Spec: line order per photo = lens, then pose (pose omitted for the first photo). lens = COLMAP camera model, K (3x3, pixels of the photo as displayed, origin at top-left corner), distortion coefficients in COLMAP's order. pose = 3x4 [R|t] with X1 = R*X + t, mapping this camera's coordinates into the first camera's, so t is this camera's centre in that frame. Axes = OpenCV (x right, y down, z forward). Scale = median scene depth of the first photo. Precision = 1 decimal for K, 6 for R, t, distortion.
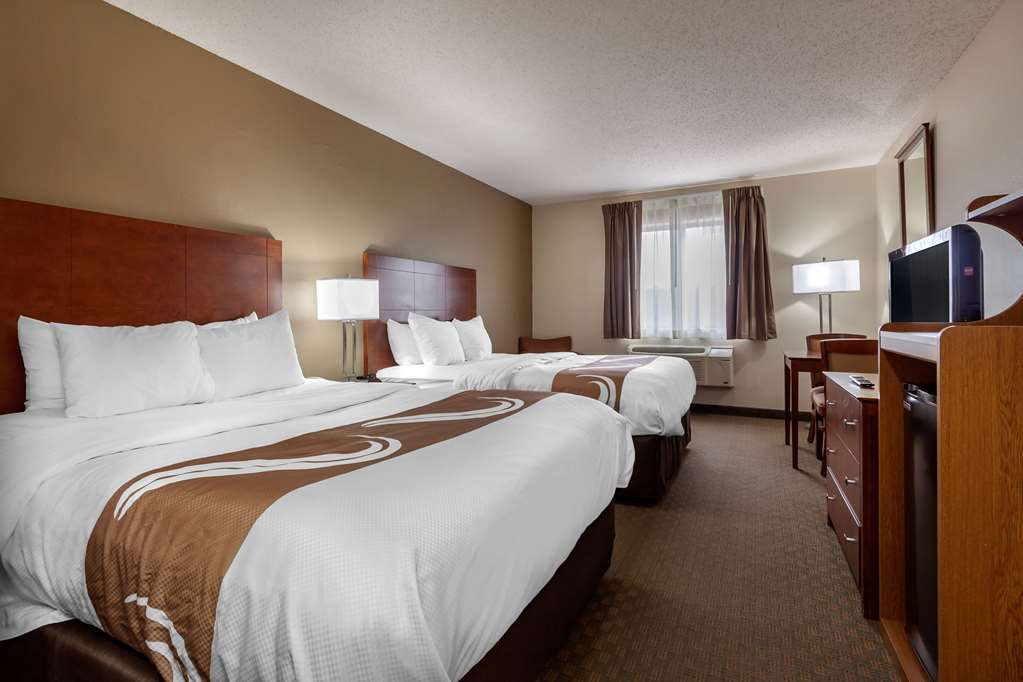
lens RADIAL K [[481.9, 0, 512.4], [0, 481.9, 324.6], [0, 0, 1]] dist [0.000695, 0.000081]
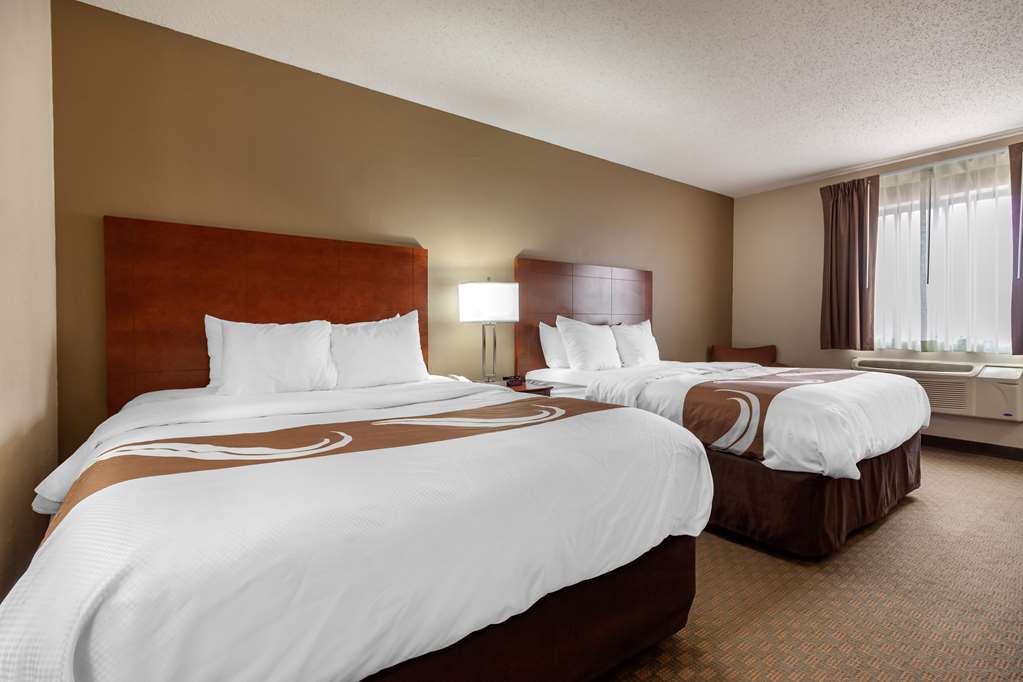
lens RADIAL K [[468.9, 0, 511.5], [0, 468.9, 341.0], [0, 0, 1]] dist [-0.000357, -0.000054]
pose [[0.903565, 0.023111, -0.427828, 0.112577], [-0.013441, 0.999582, 0.025609, 0.003759], [0.428241, -0.017389, 0.903497, 0.080735]]
